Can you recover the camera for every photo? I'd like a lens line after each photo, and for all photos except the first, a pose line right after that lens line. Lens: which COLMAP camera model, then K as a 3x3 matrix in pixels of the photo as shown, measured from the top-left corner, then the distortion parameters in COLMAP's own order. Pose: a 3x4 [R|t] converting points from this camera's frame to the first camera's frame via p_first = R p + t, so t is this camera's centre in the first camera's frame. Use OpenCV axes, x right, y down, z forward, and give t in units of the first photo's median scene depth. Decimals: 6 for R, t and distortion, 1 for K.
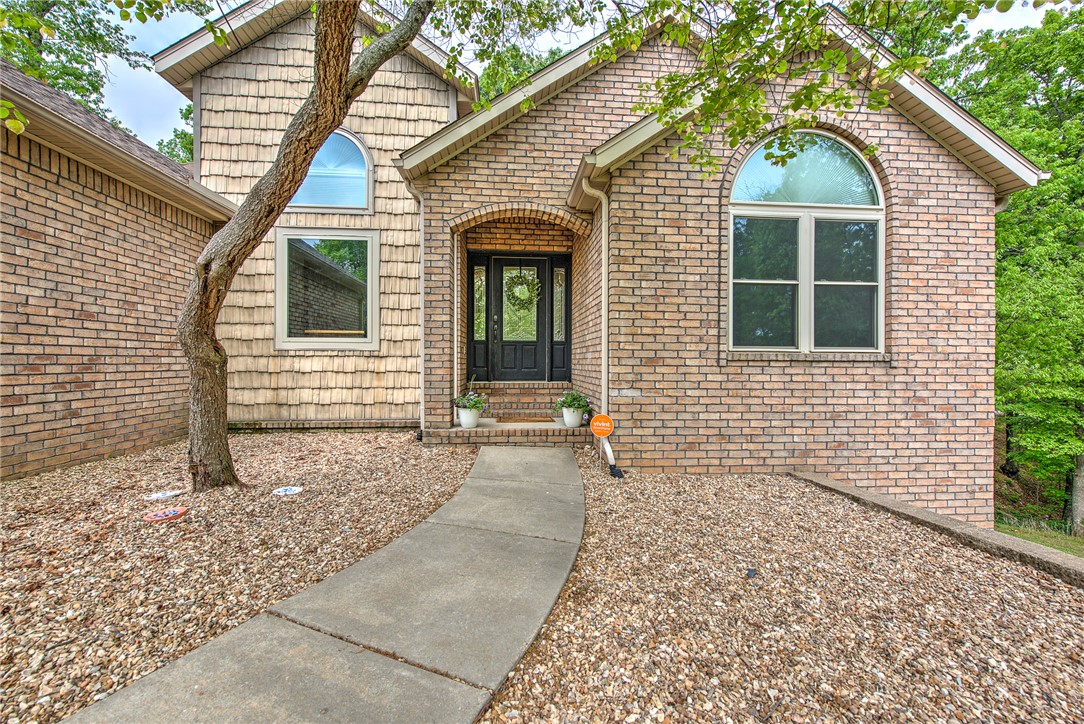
lens RADIAL K [[433.1, 0, 543.1], [0, 433.1, 361.6], [0, 0, 1]] dist [-0.000069, 0.000010]
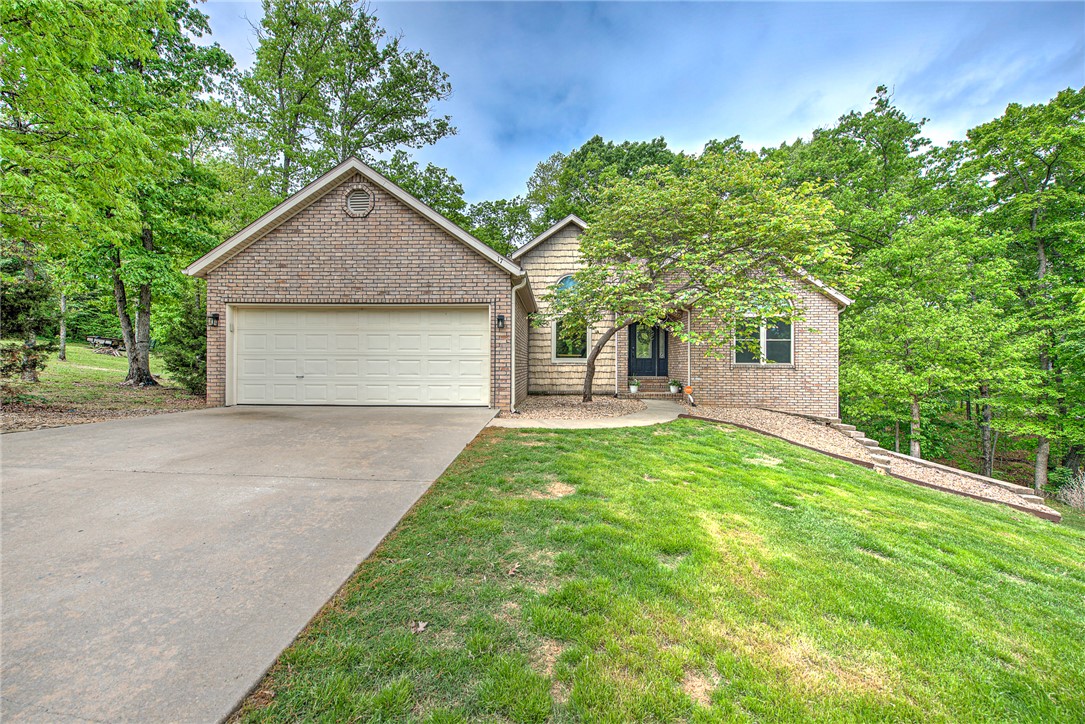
lens RADIAL K [[433.5, 0, 537.7], [0, 433.5, 365.9], [0, 0, 1]] dist [-0.000069, 0.000010]
pose [[0.993020, -0.000469, -0.117942, -0.446858], [0.001194, 0.999981, 0.006083, -0.029704], [0.117937, -0.006182, 0.993002, -1.708993]]
